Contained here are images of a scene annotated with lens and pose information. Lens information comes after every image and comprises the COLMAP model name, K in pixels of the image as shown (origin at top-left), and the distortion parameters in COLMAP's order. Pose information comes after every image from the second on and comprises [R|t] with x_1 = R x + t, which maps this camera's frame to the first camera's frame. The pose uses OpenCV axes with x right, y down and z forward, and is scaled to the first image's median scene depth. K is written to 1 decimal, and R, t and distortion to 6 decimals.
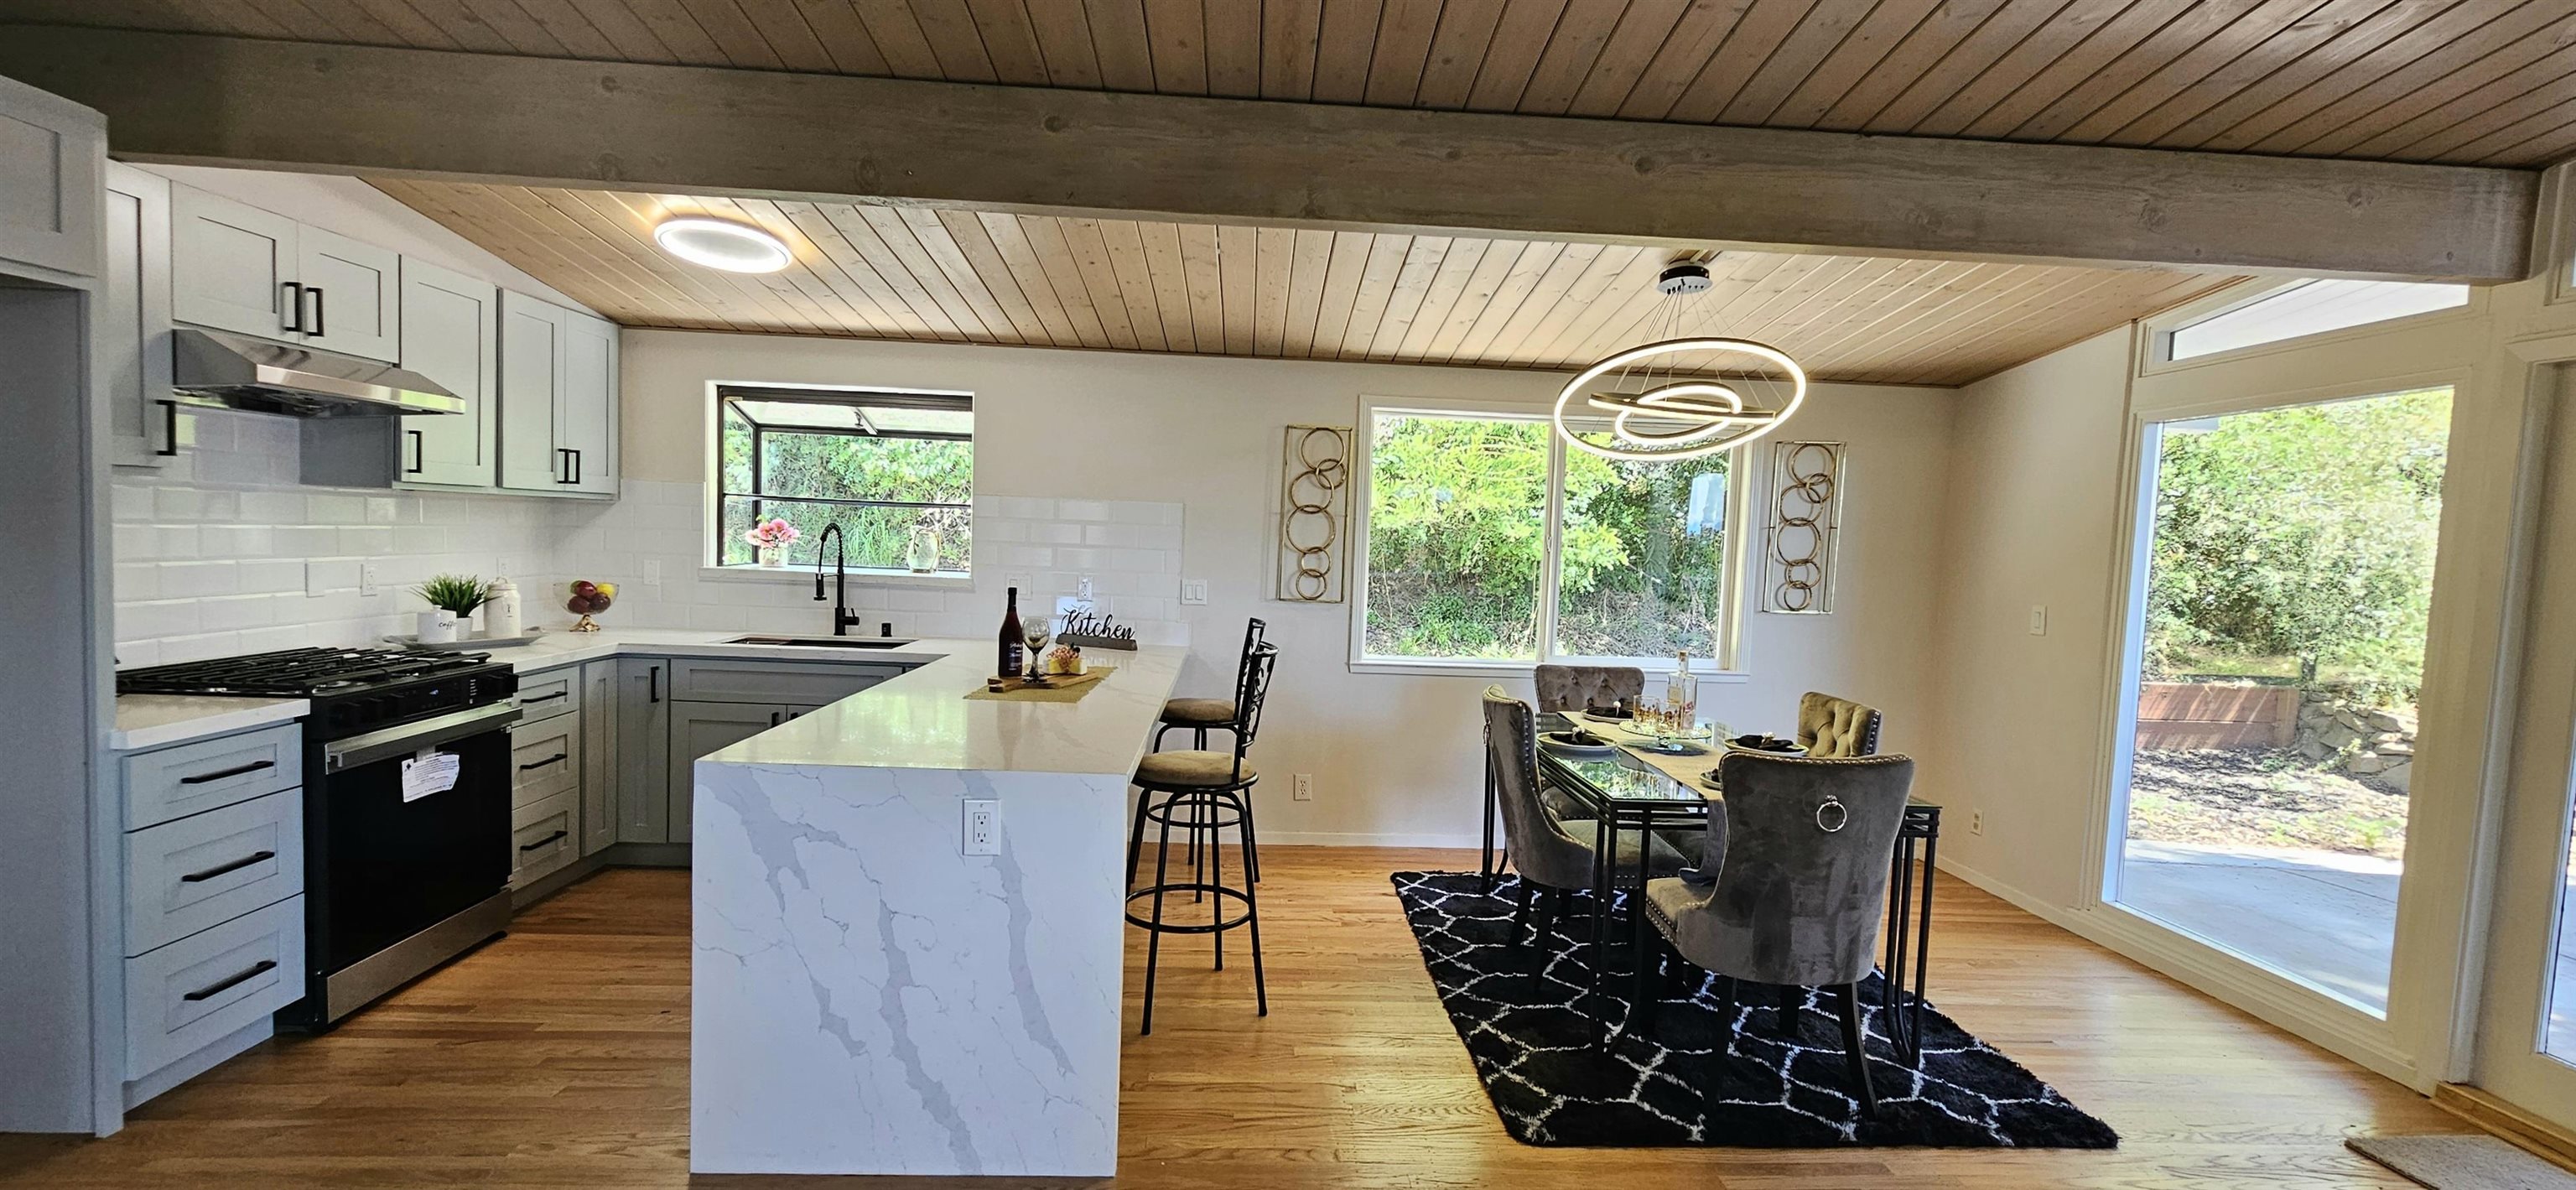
lens RADIAL K [[1071.3, 0, 1292.1], [0, 1071.3, 600.0], [0, 0, 1]] dist [0.001025, -0.000347]
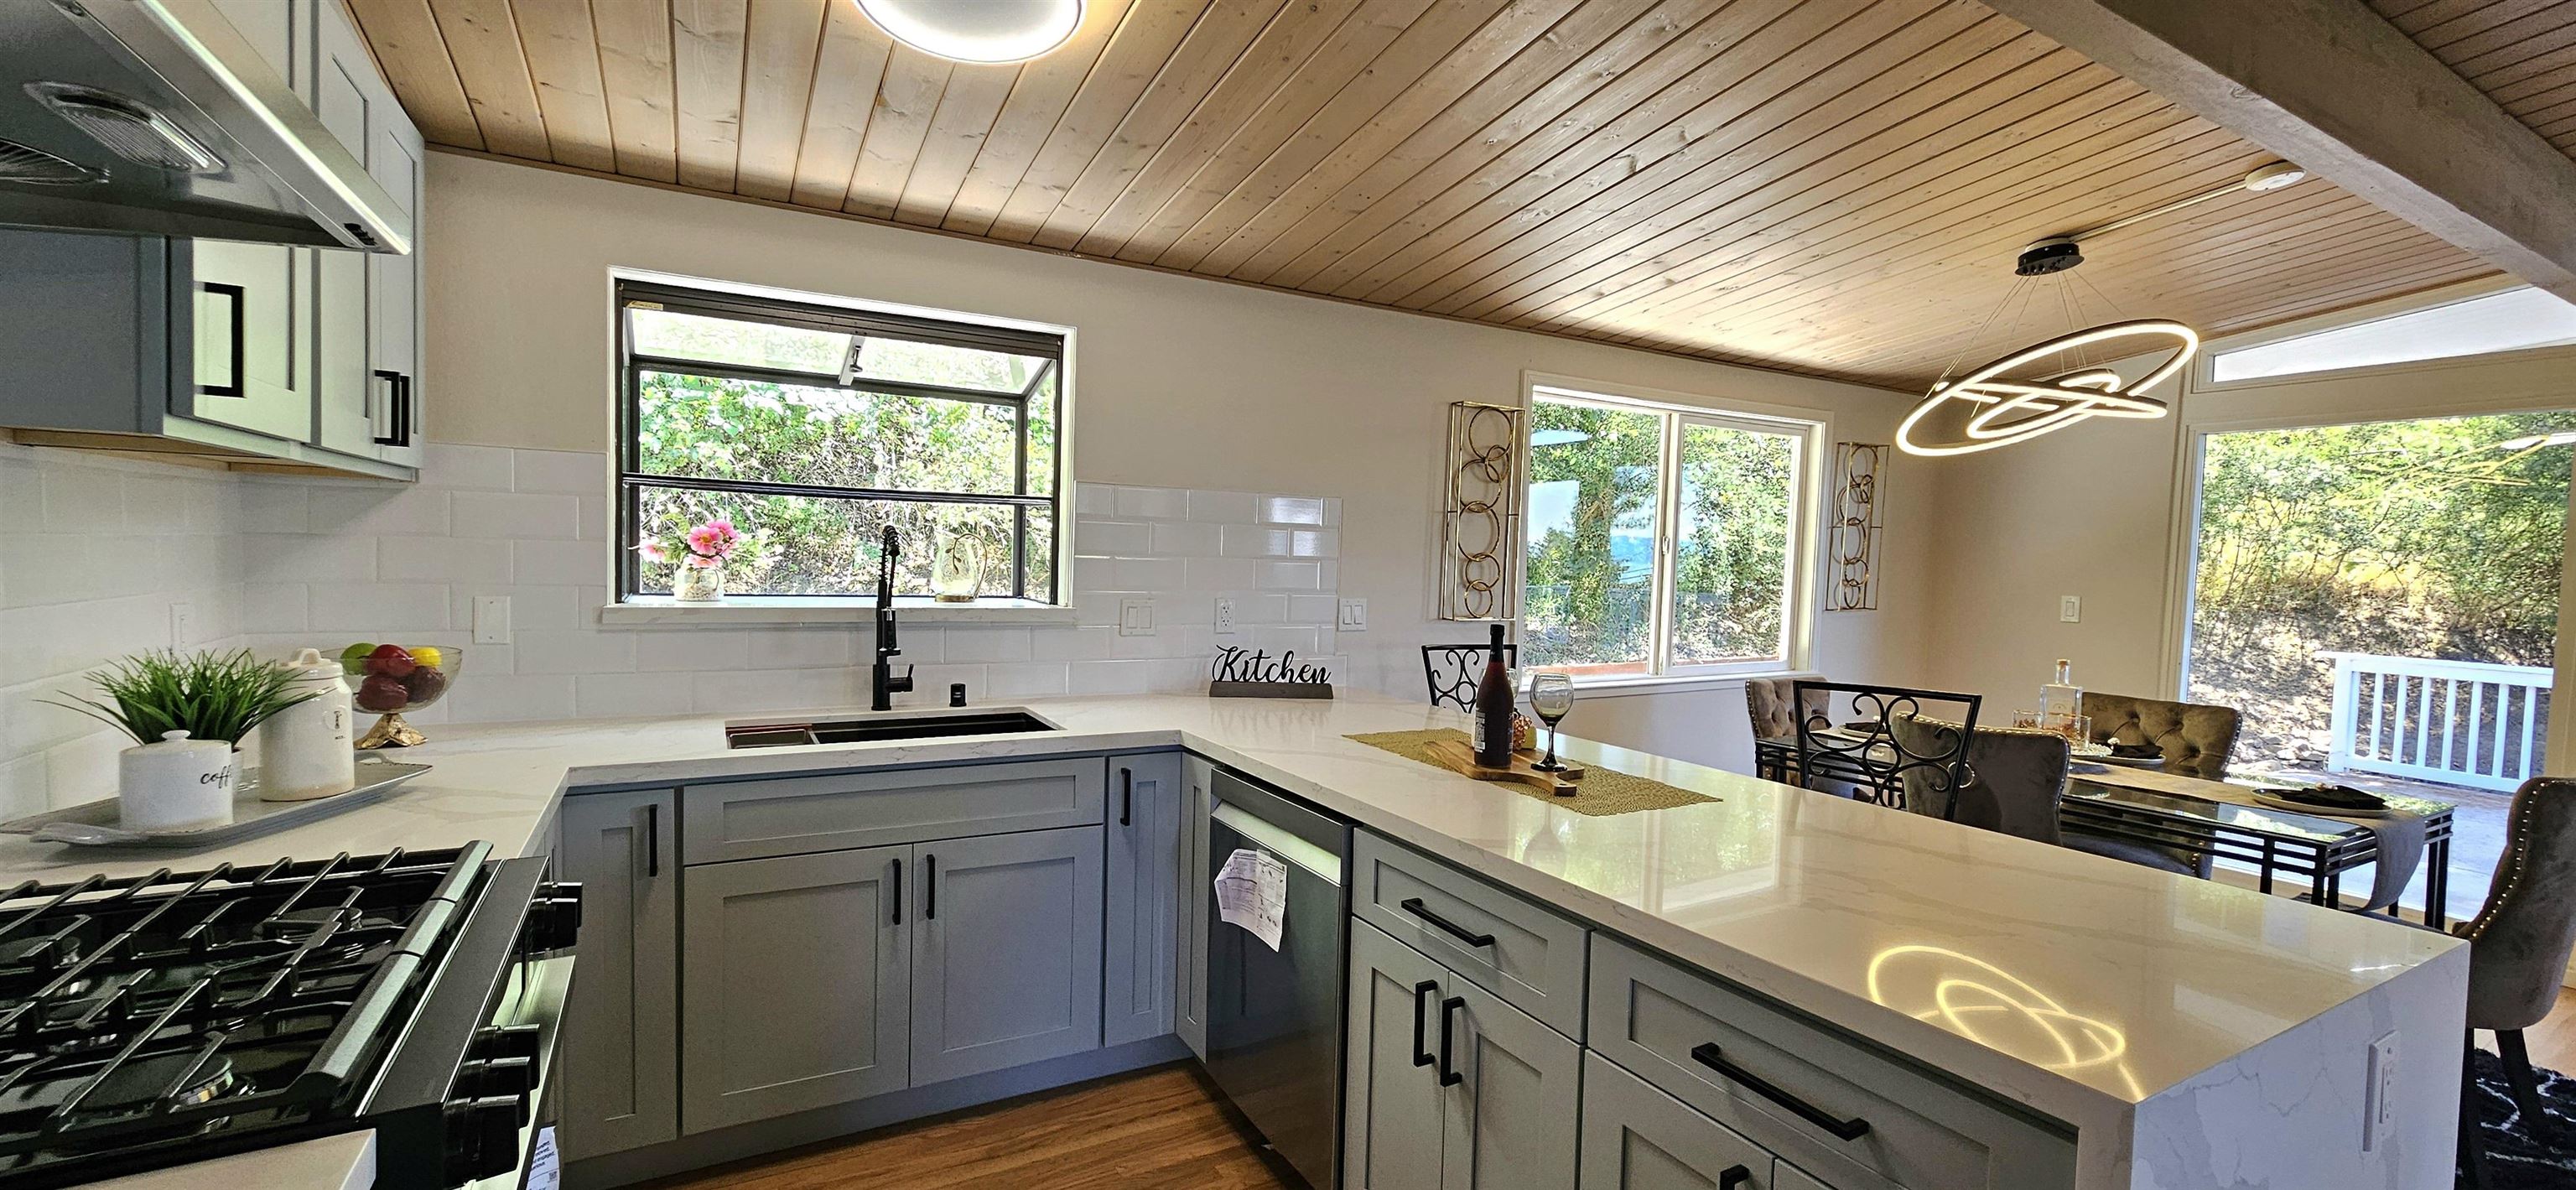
lens RADIAL K [[1037.5, 0, 1286.9], [0, 1037.5, 598.5], [0, 0, 1]] dist [0.000589, -0.000287]
pose [[0.895419, -0.034074, 0.443918, -0.579157], [0.034434, 0.999381, 0.007255, -0.032469], [-0.443890, 0.008790, 0.896038, 0.449669]]
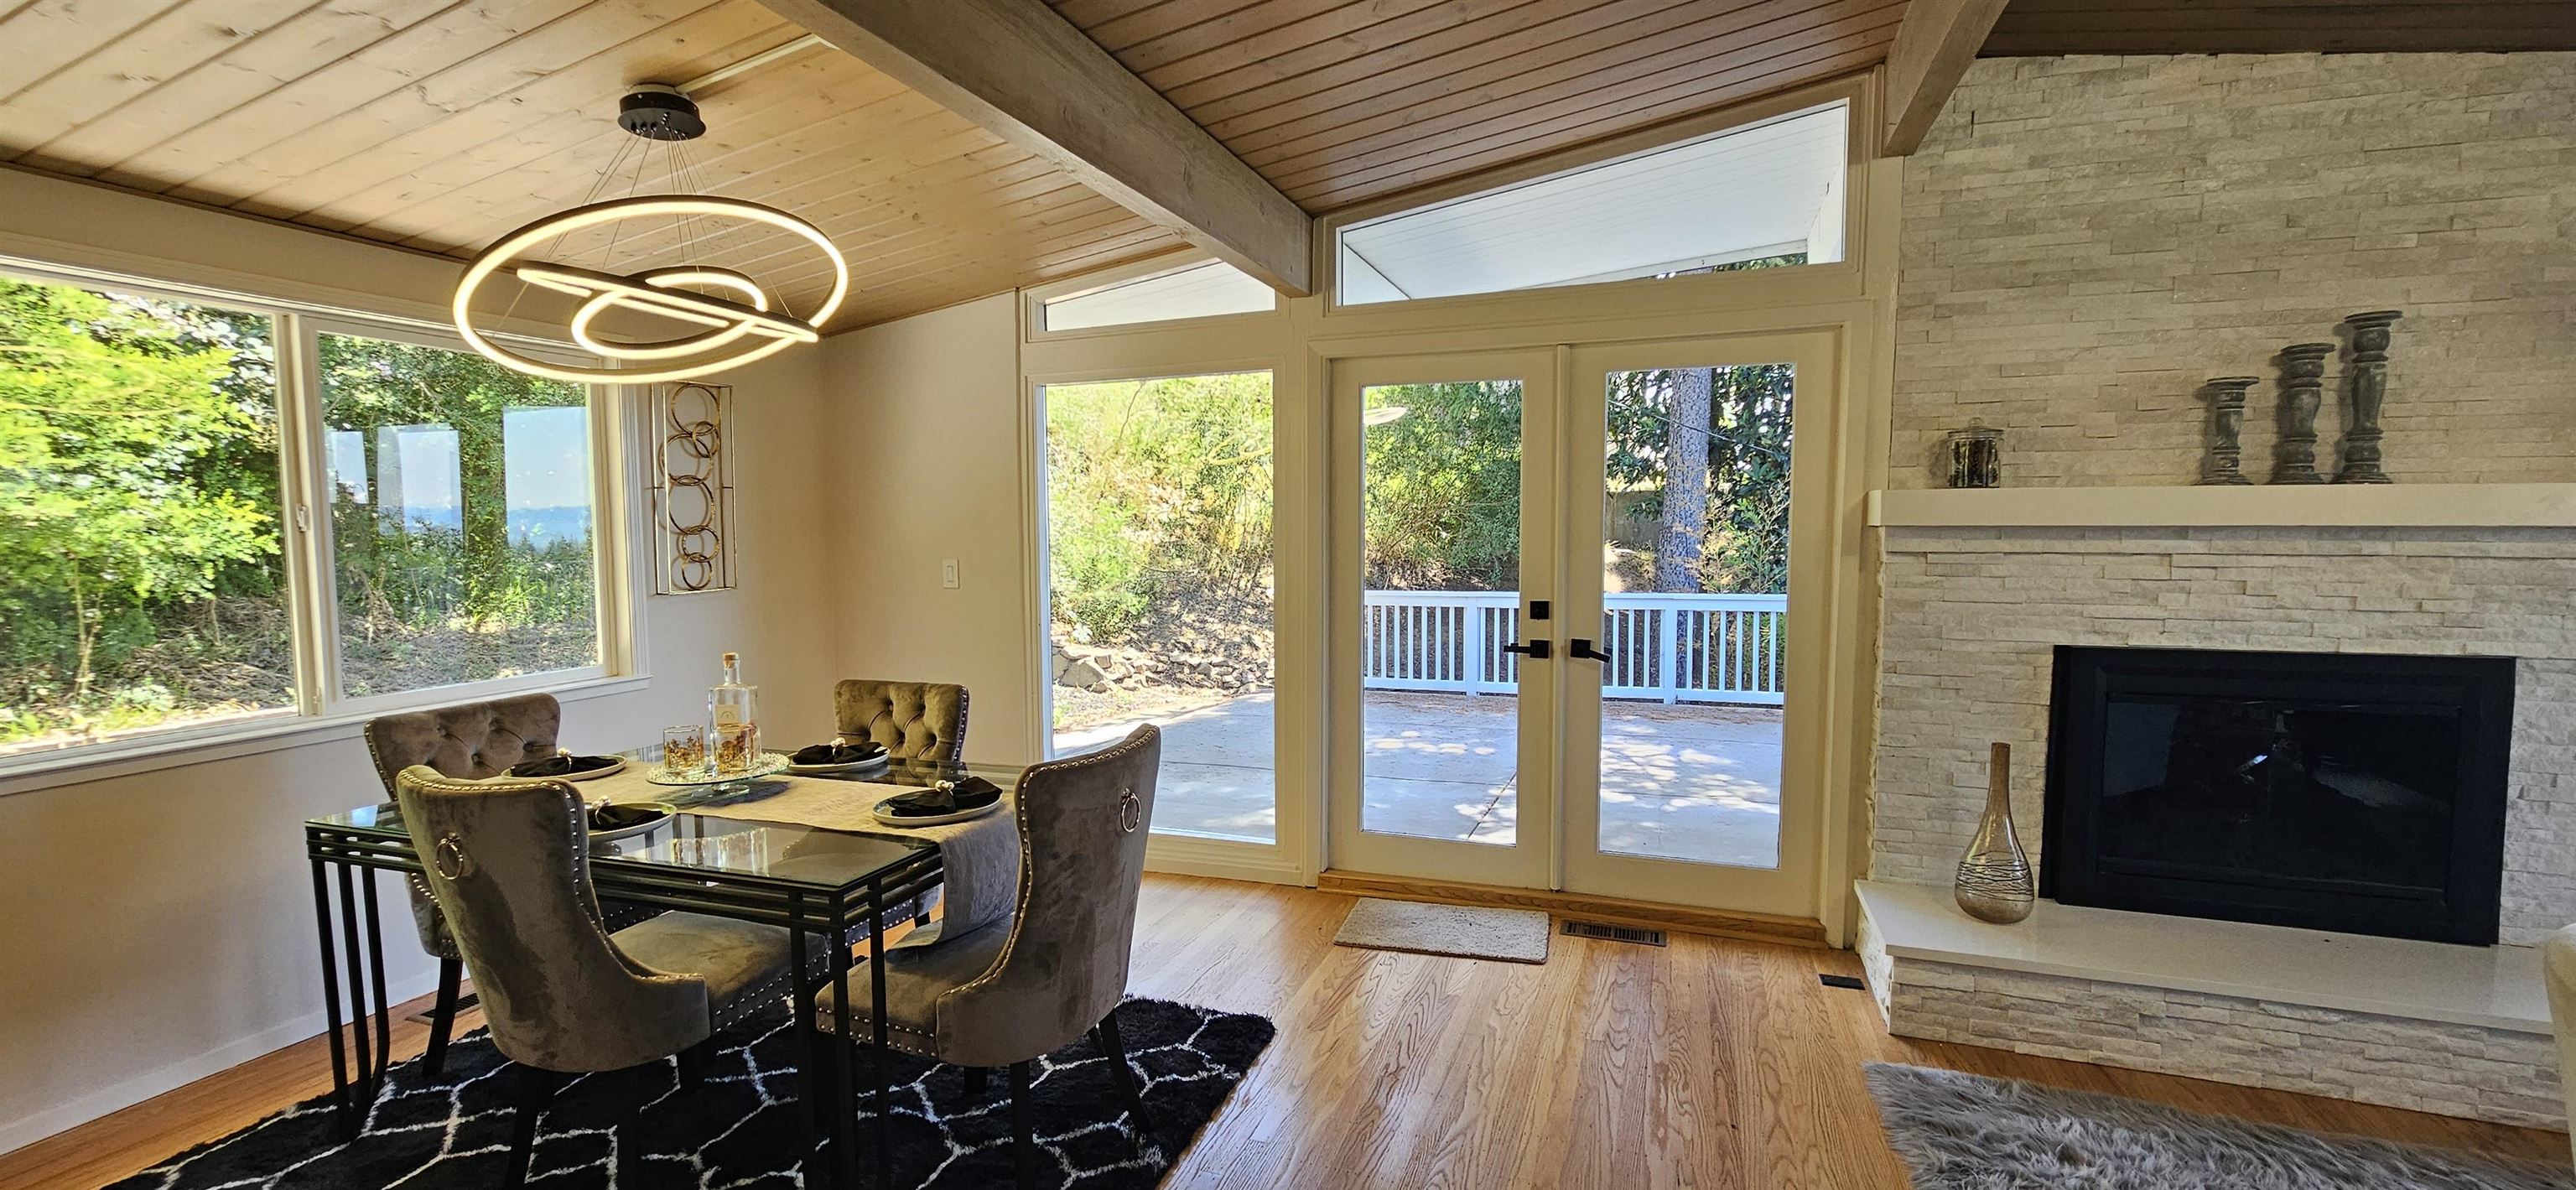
lens RADIAL K [[1053.2, 0, 1288.3], [0, 1053.2, 602.5], [0, 0, 1]] dist [0.000032, 0.000033]
pose [[0.391242, -0.108707, 0.913845, -0.115052], [0.082474, 0.993145, 0.082831, -0.012516], [-0.916585, 0.042962, 0.397525, 0.352335]]
